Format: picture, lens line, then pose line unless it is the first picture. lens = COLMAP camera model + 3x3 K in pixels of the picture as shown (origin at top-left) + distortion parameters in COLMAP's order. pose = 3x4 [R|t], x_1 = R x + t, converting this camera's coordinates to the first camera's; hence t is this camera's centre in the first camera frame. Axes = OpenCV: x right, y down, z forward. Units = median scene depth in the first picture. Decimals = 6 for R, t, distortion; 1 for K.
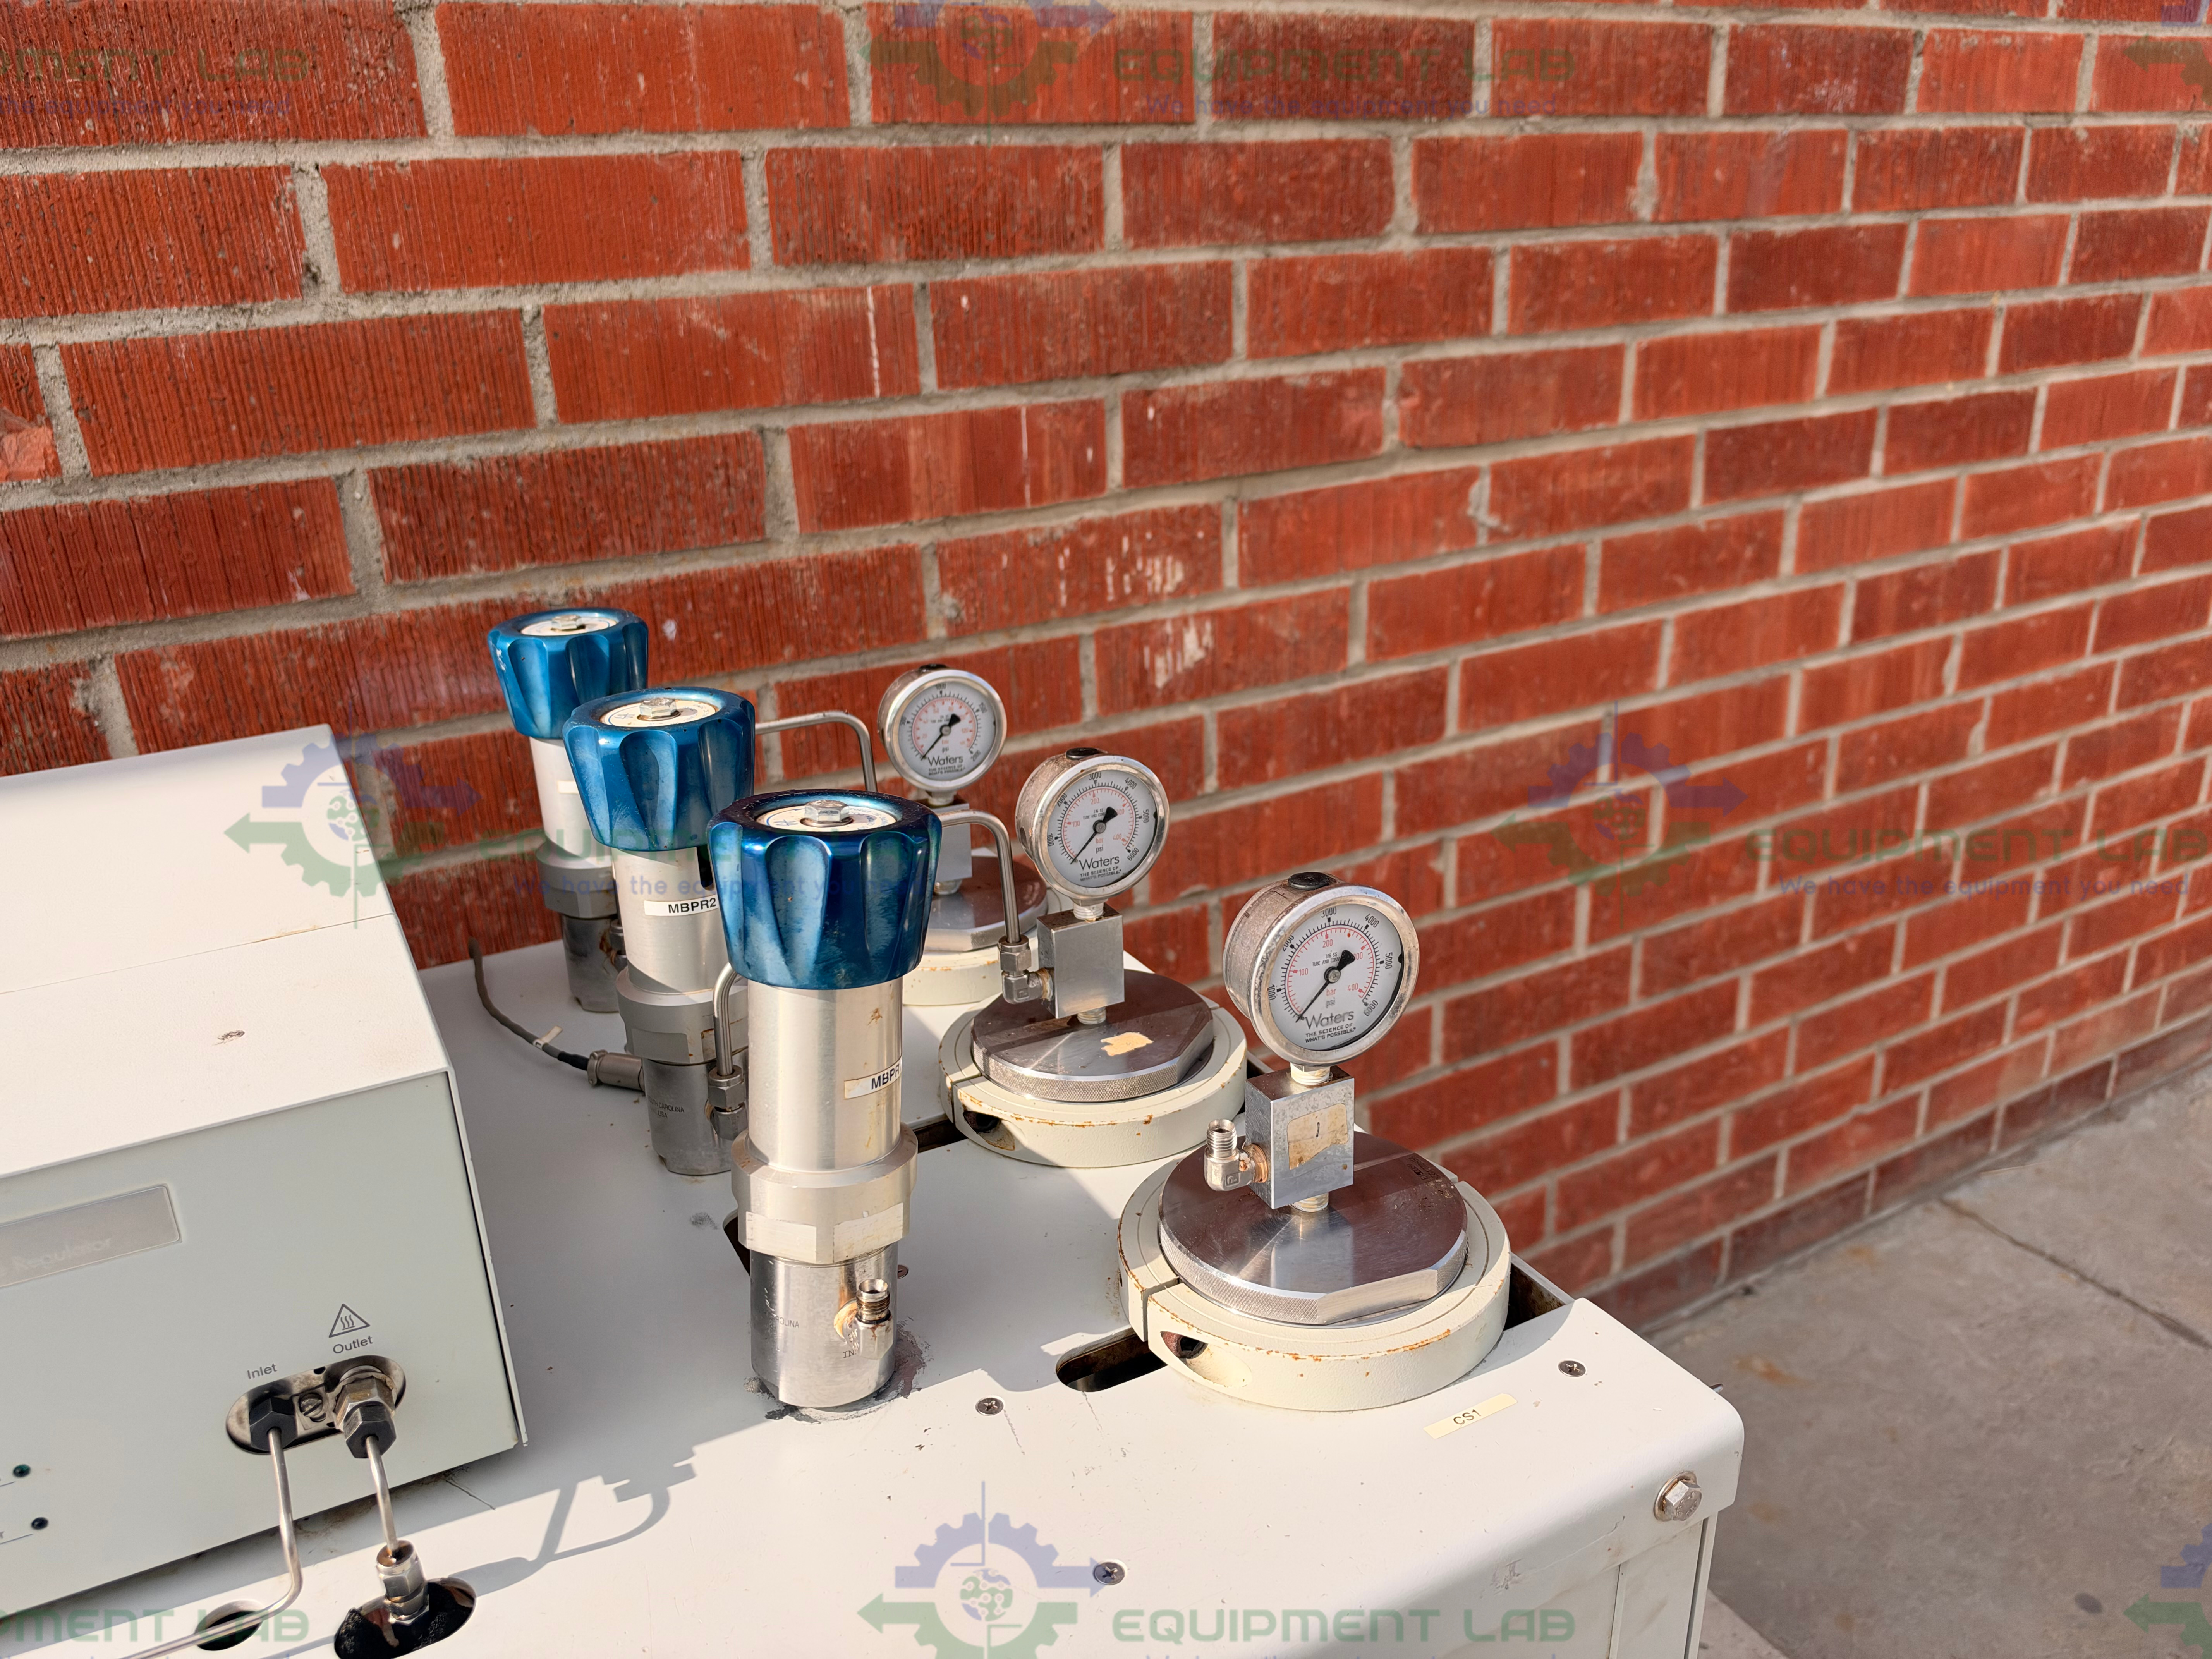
lens RADIAL K [[1643.8, 0, 1100.7], [0, 1643.8, 813.4], [0, 0, 1]] dist [-0.012070, -0.009776]
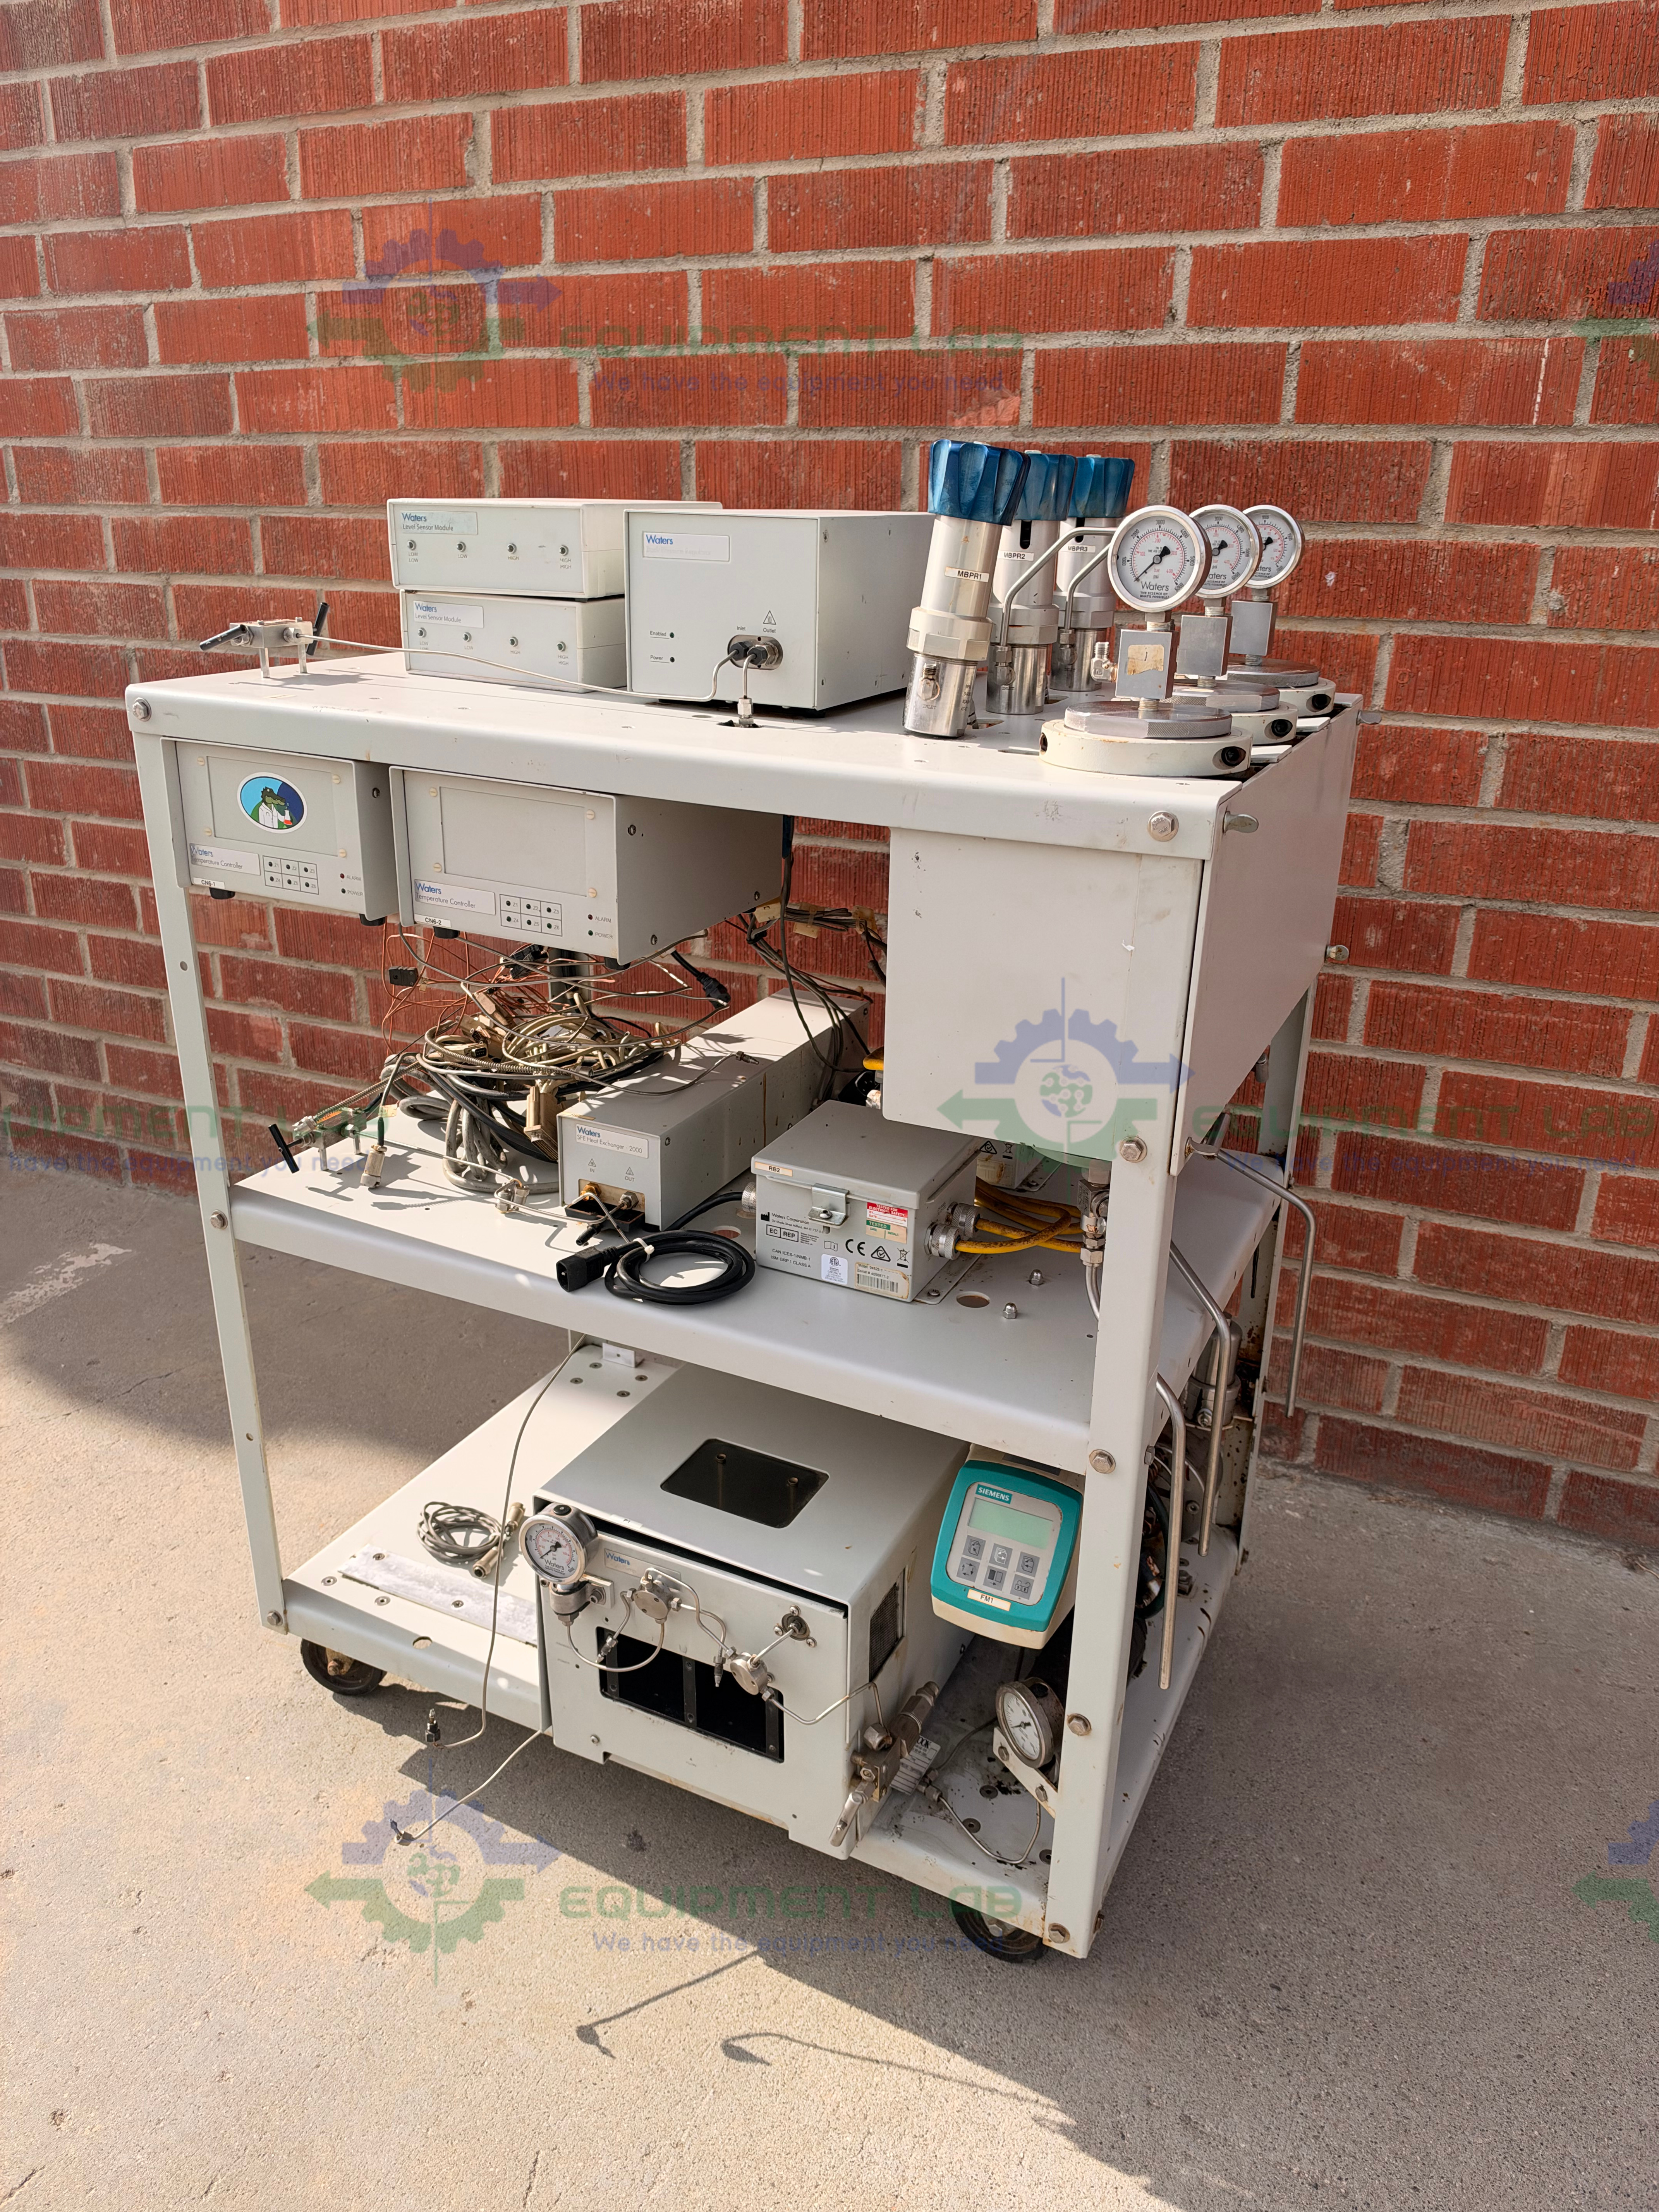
lens RADIAL K [[1643.8, 0, 814.5], [0, 1643.8, 1088.2], [0, 0, 1]] dist [-0.012070, -0.009776]
pose [[0.589707, 0.321703, -0.740779, 0.672713], [-0.312233, 0.936733, 0.158244, 0.219265], [0.744820, 0.137978, 0.652844, -0.213037]]
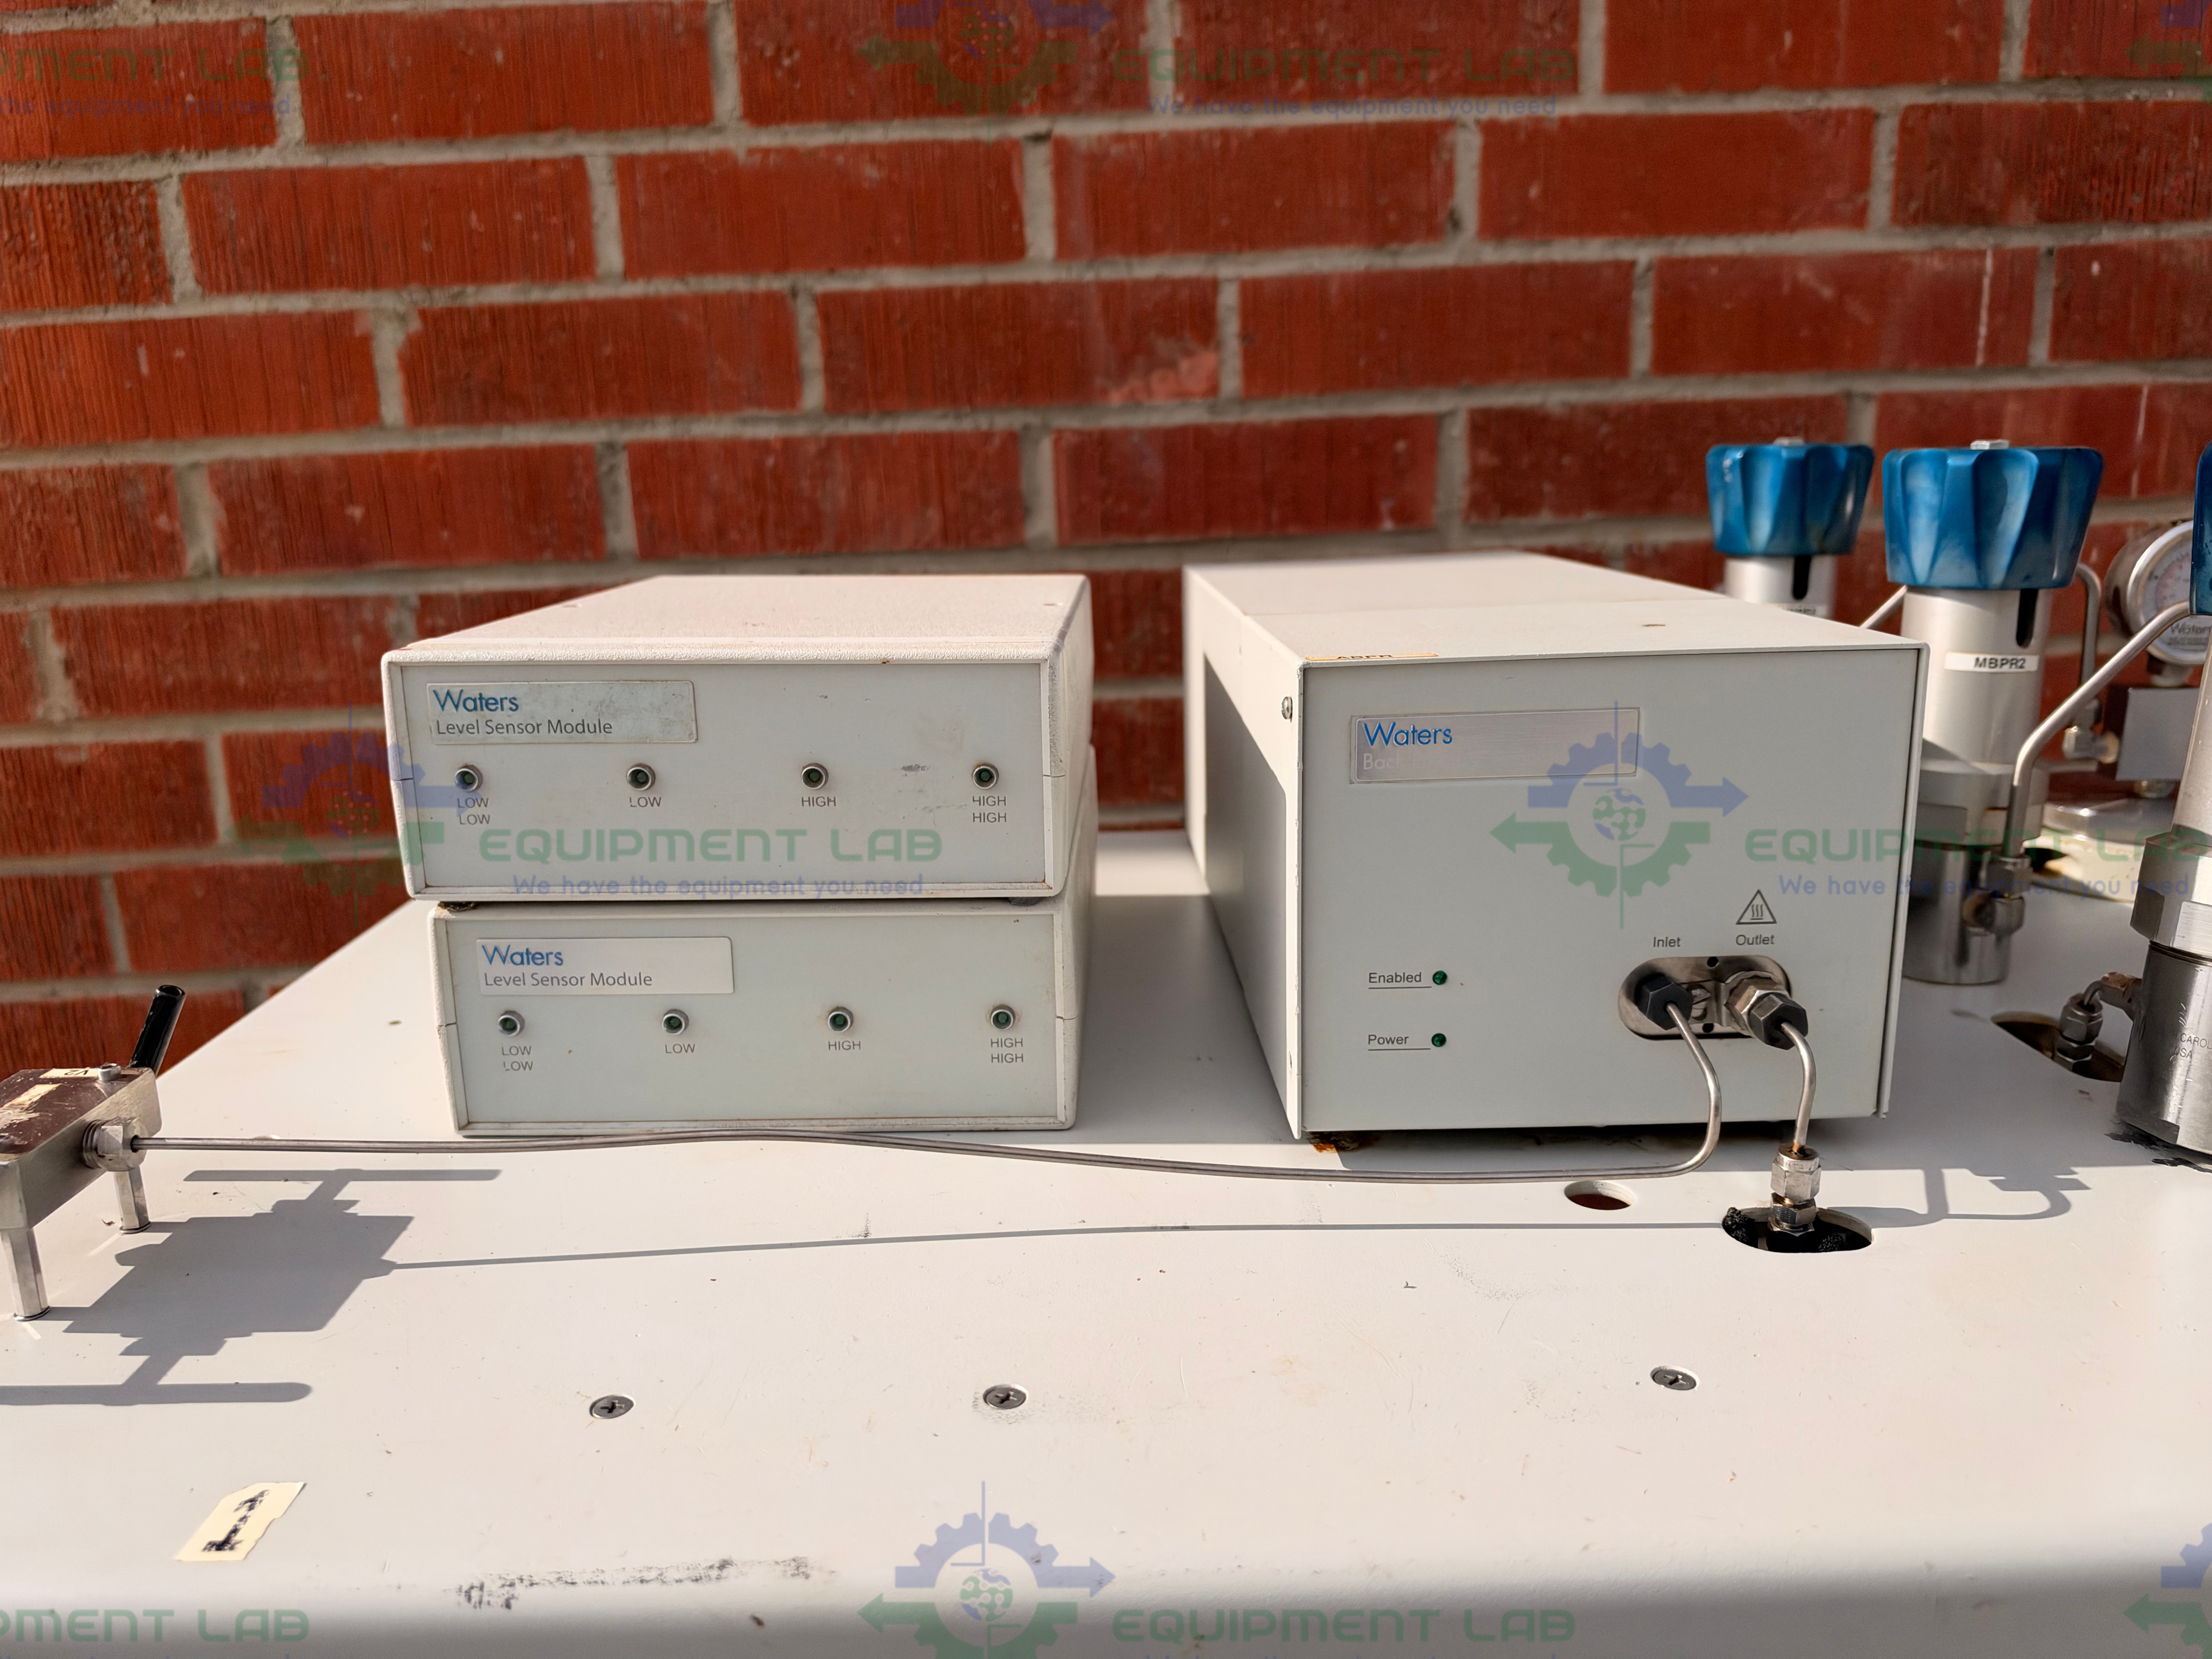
lens RADIAL K [[1643.8, 0, 1092.2], [0, 1643.8, 819.8], [0, 0, 1]] dist [-0.012070, -0.009776]
pose [[0.888530, 0.107574, -0.446030, -0.145522], [-0.156554, 0.984868, -0.074337, 0.148452], [0.431284, 0.135878, 0.891926, -0.008746]]
